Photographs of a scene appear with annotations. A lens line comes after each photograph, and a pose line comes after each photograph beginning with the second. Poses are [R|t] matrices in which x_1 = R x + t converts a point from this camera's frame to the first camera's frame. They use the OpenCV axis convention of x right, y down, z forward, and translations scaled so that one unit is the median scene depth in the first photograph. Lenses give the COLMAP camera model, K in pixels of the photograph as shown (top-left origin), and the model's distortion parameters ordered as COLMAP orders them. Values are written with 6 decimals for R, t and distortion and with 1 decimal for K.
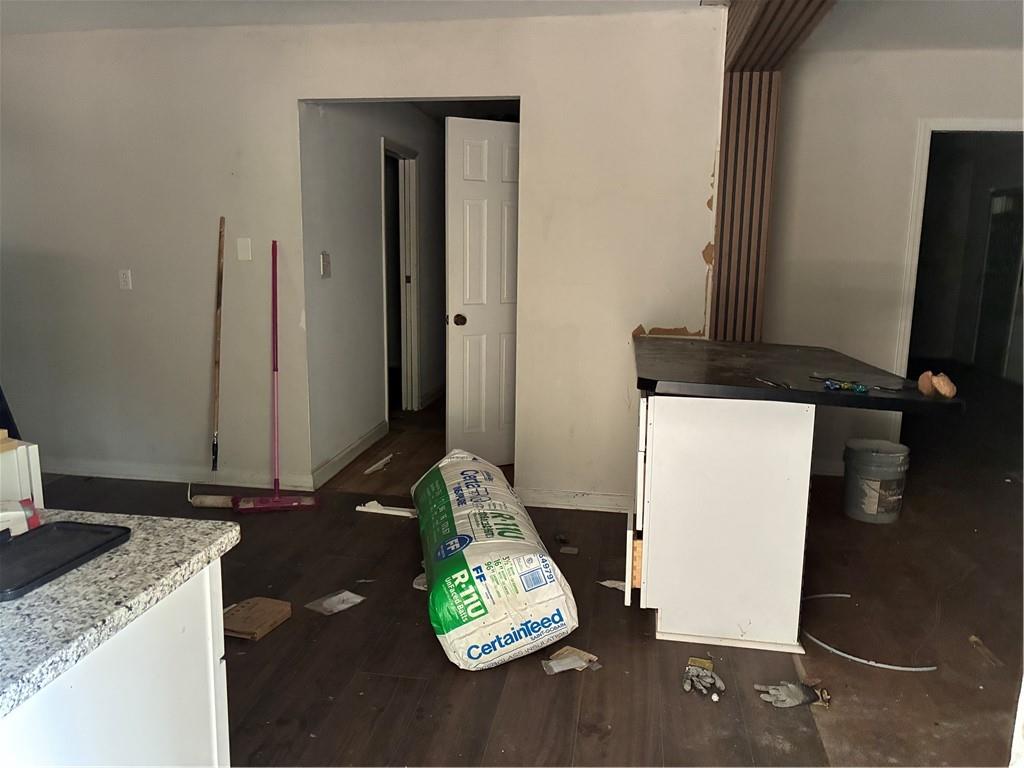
lens RADIAL K [[774.9, 0, 505.2], [0, 774.9, 387.0], [0, 0, 1]] dist [0.042358, -0.063232]
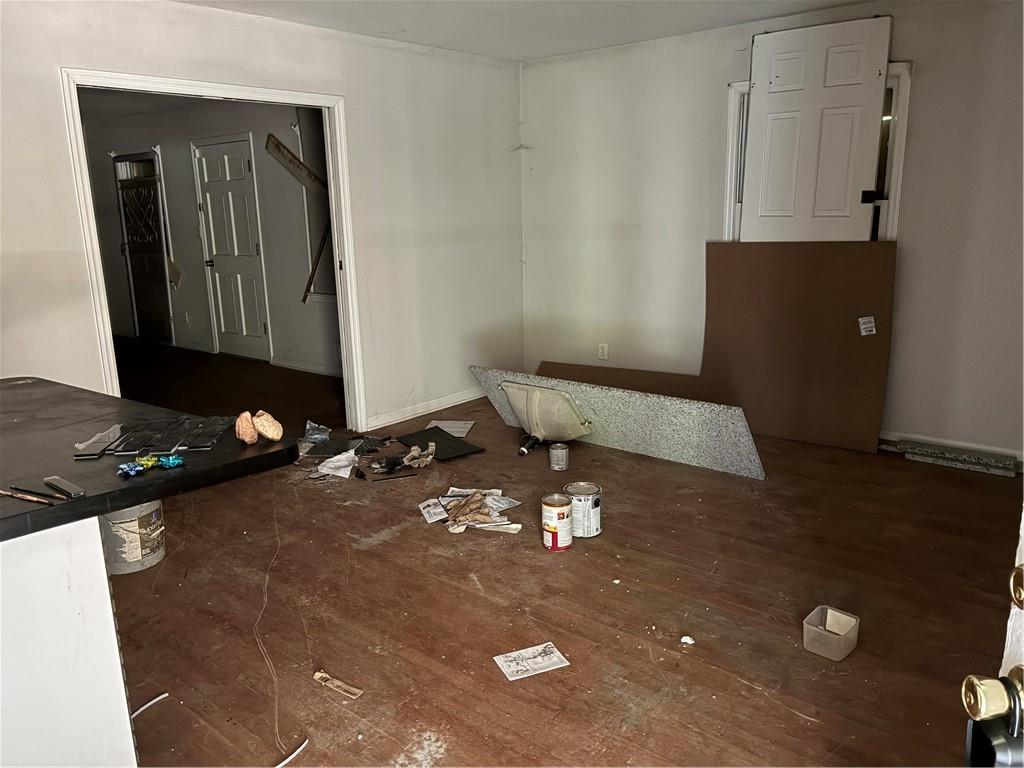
lens RADIAL K [[774.9, 0, 508.0], [0, 774.9, 383.1], [0, 0, 1]] dist [0.042358, -0.063232]
pose [[0.511950, -0.218041, 0.830882, 0.031983], [0.182368, 0.972789, 0.142914, -0.063722], [-0.839434, 0.078361, 0.537783, 0.222912]]
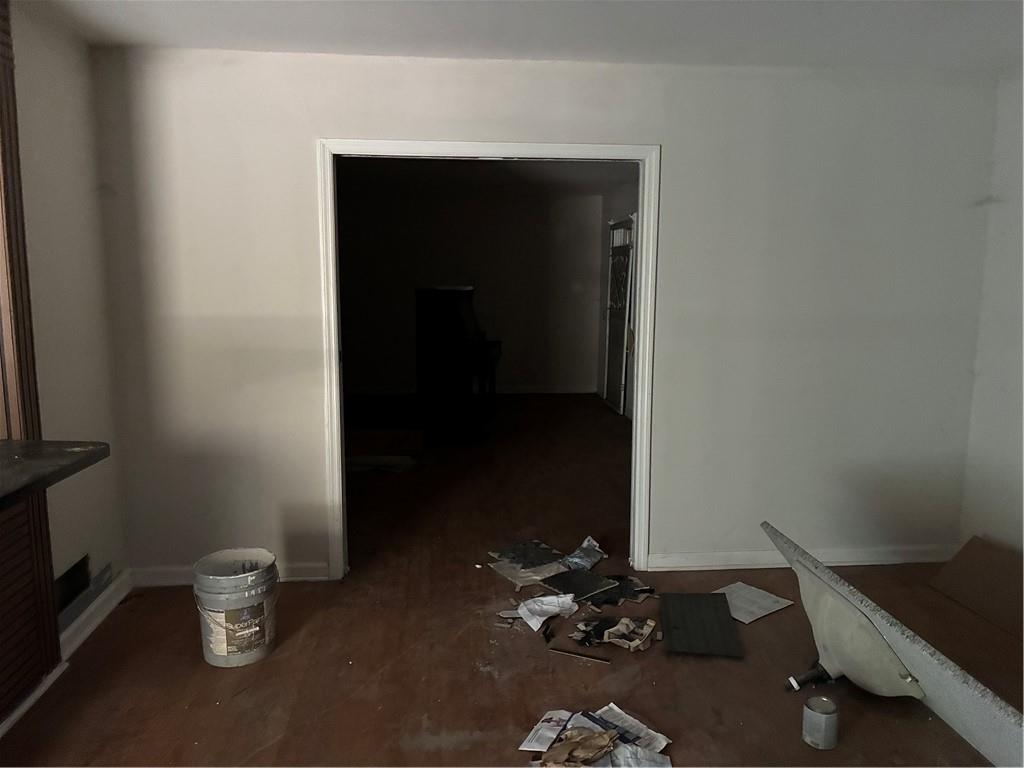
lens RADIAL K [[774.9, 0, 514.5], [0, 774.9, 385.3], [0, 0, 1]] dist [0.042358, -0.063232]
pose [[0.966733, -0.042871, 0.252170, 0.567113], [0.050904, 0.998380, -0.025417, -0.063726], [-0.250672, 0.037408, 0.967349, 0.193900]]
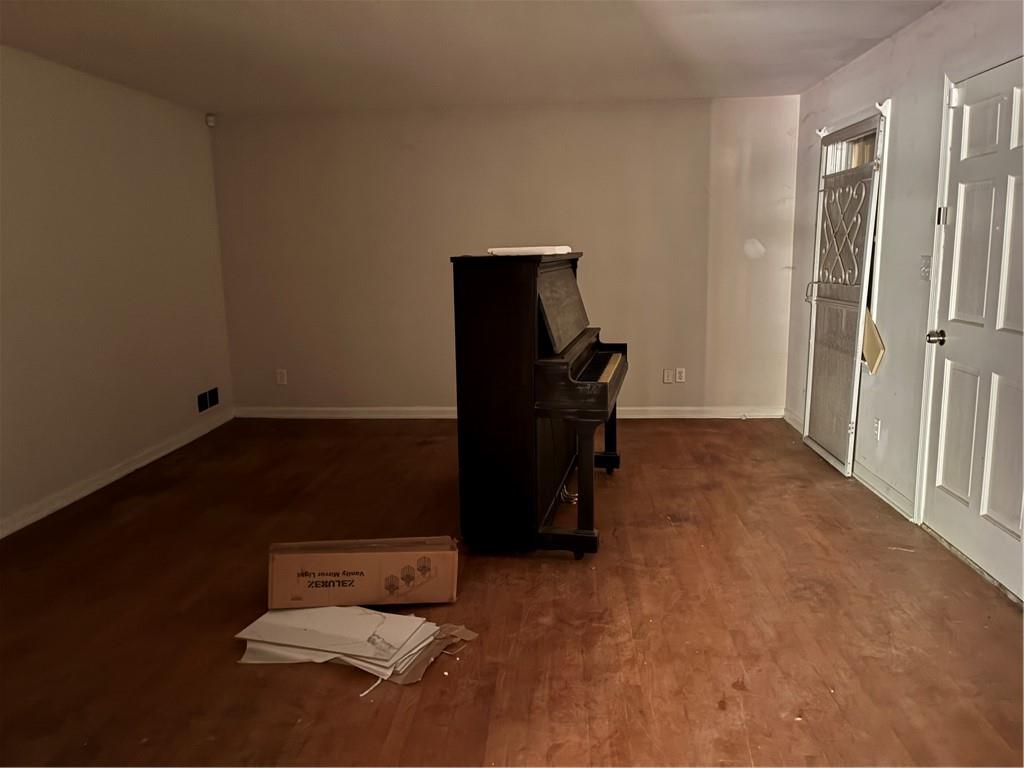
lens RADIAL K [[774.9, 0, 506.6], [0, 774.9, 386.4], [0, 0, 1]] dist [0.042358, -0.063232]
pose [[0.996010, -0.044547, 0.077326, 0.780177], [0.044501, 0.999007, 0.002327, -0.181836], [-0.077352, 0.001124, 0.997003, 1.027402]]
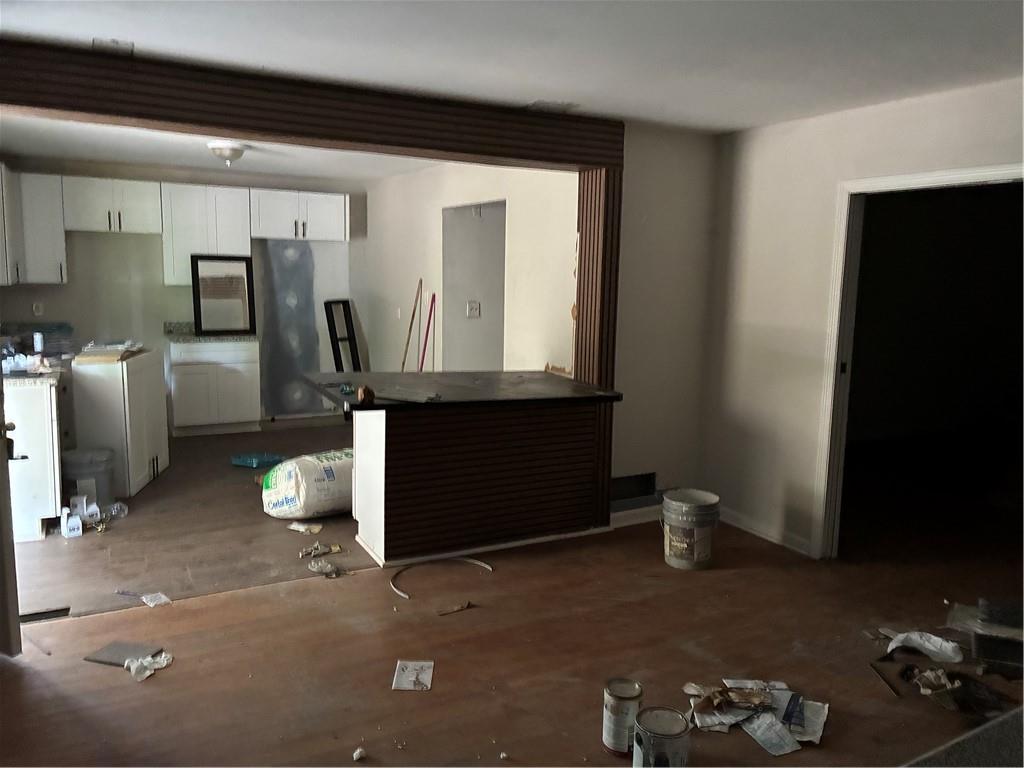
lens RADIAL K [[774.9, 0, 510.5], [0, 774.9, 379.5], [0, 0, 1]] dist [0.042358, -0.063232]
pose [[0.615334, 0.109943, -0.780561, 1.162291], [-0.153638, 0.987963, 0.018039, -0.065382], [0.773149, 0.108824, 0.624819, 0.127343]]
